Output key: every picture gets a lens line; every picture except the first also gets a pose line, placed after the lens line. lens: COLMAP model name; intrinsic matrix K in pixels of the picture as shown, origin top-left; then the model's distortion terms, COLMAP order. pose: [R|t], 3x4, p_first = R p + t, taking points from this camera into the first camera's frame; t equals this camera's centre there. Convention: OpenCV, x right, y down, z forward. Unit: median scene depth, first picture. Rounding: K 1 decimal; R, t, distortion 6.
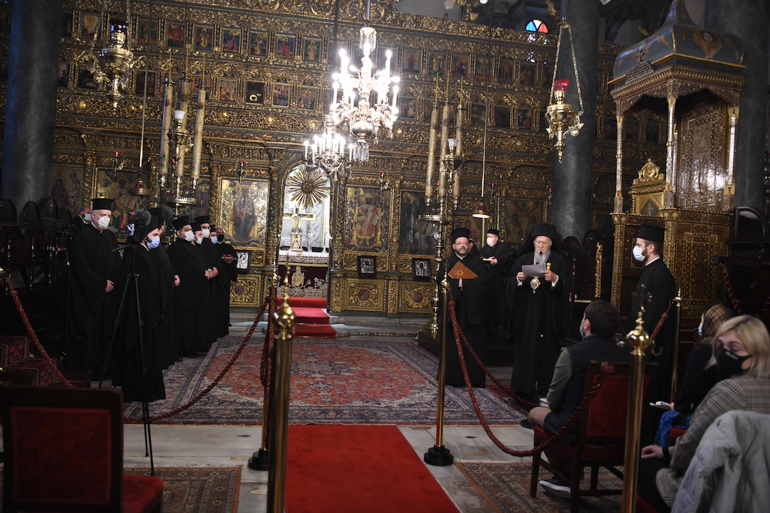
lens RADIAL K [[597.1, 0, 373.9], [0, 597.1, 255.0], [0, 0, 1]] dist [-0.050358, 0.016286]
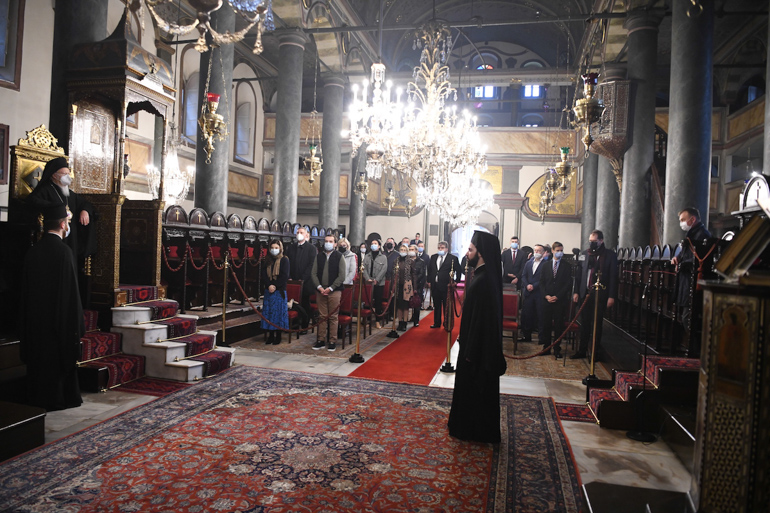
lens RADIAL K [[534.9, 0, 372.1], [0, 534.9, 255.6], [0, 0, 1]] dist [-0.069018, 0.014672]
pose [[-0.905232, -0.097923, 0.413479, -0.248592], [-0.091234, 0.995180, 0.035946, -0.022123], [-0.415007, -0.005184, -0.909804, 1.035036]]
